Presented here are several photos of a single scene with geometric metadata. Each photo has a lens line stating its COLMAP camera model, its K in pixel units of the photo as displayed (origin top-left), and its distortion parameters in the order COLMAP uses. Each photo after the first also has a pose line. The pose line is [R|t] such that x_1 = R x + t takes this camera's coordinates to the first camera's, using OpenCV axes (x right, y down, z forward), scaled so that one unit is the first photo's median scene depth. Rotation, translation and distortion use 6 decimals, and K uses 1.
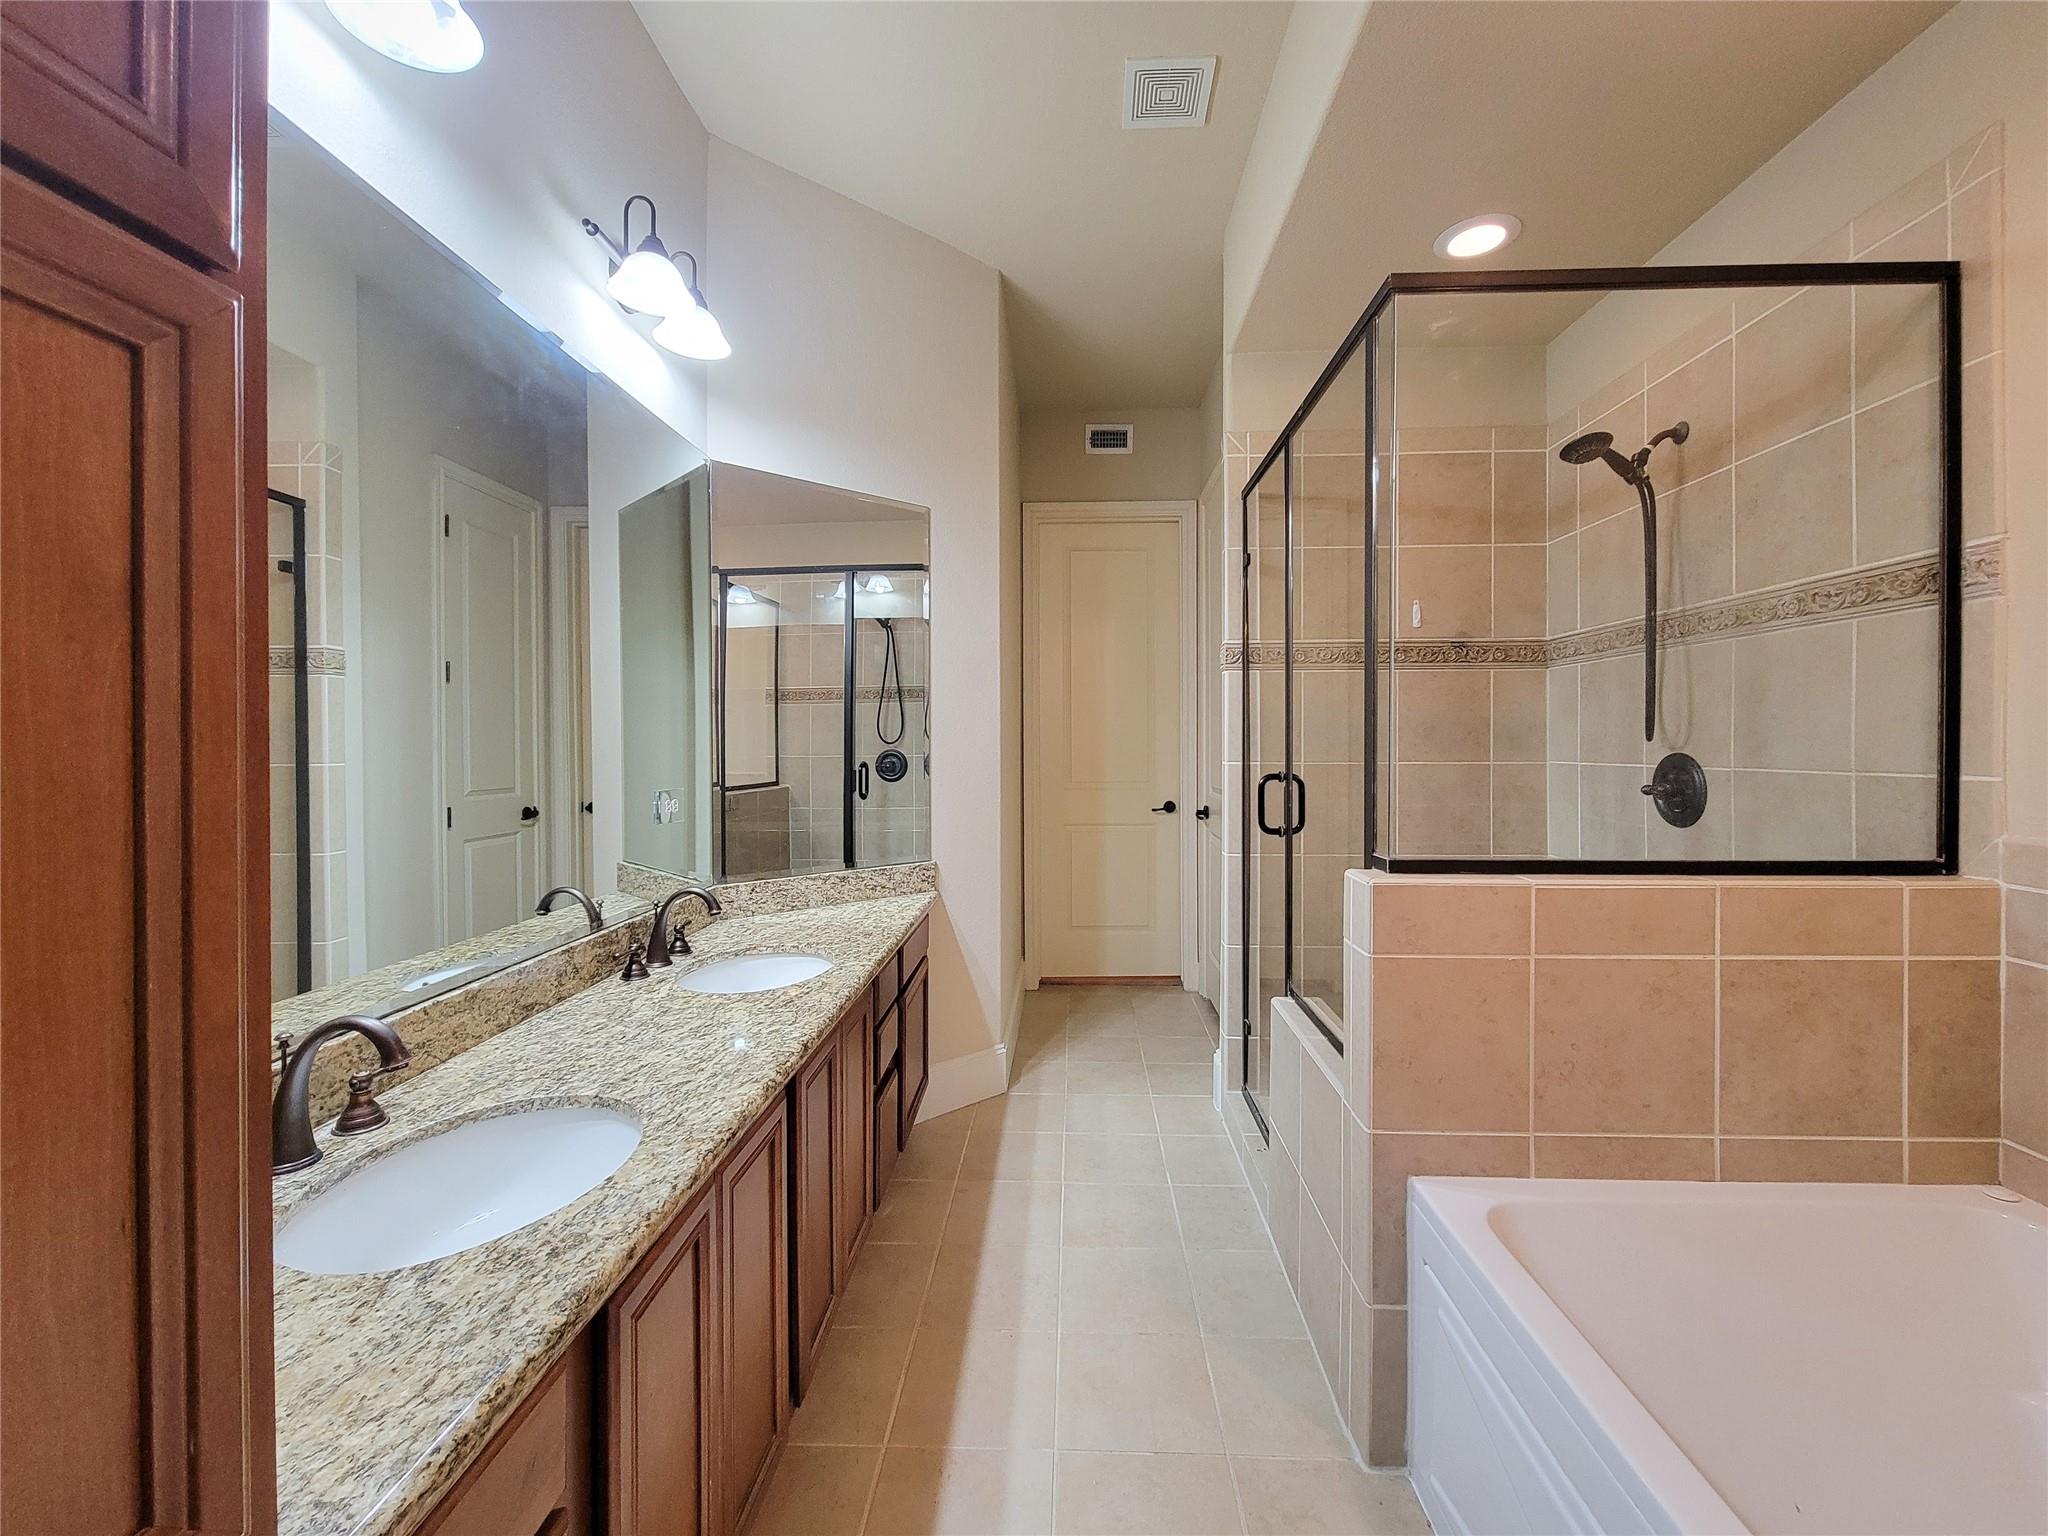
lens RADIAL K [[876.1, 0, 1024.0], [0, 876.1, 768.0], [0, 0, 1]] dist [0.002162, 0.000269]
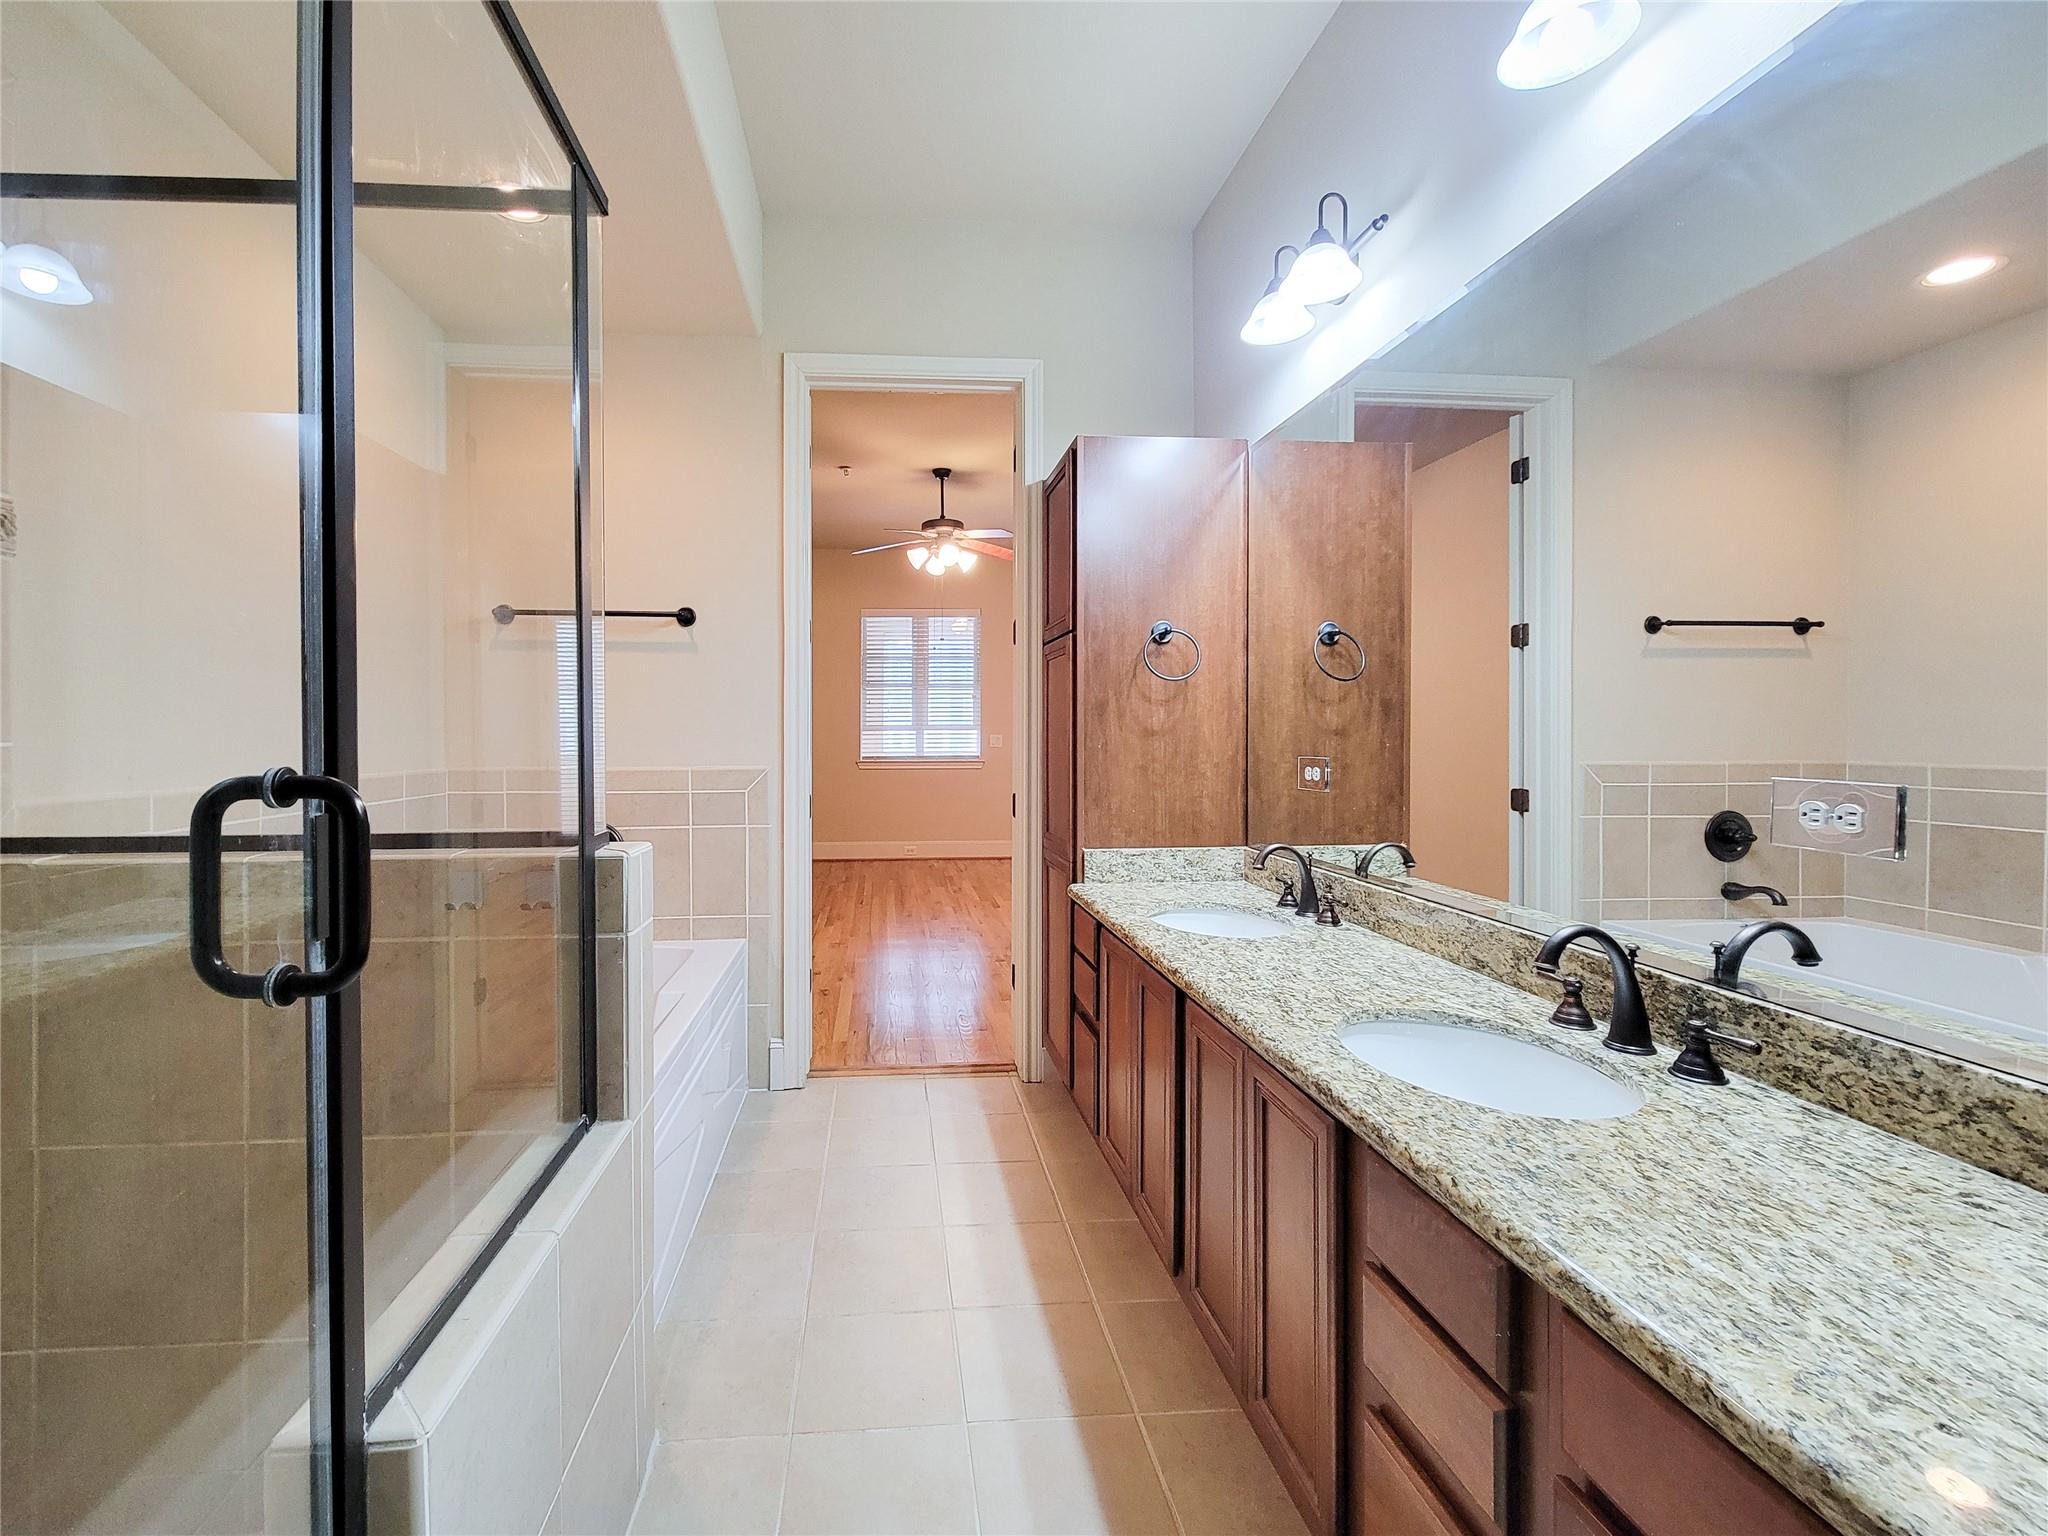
lens RADIAL K [[876.1, 0, 1024.0], [0, 876.1, 768.0], [0, 0, 1]] dist [0.002162, 0.000269]
pose [[-0.977088, 0.007455, -0.212704, 0.160713], [-0.006025, 0.998017, 0.062655, -0.011614], [0.212750, 0.062501, -0.975106, 1.832408]]
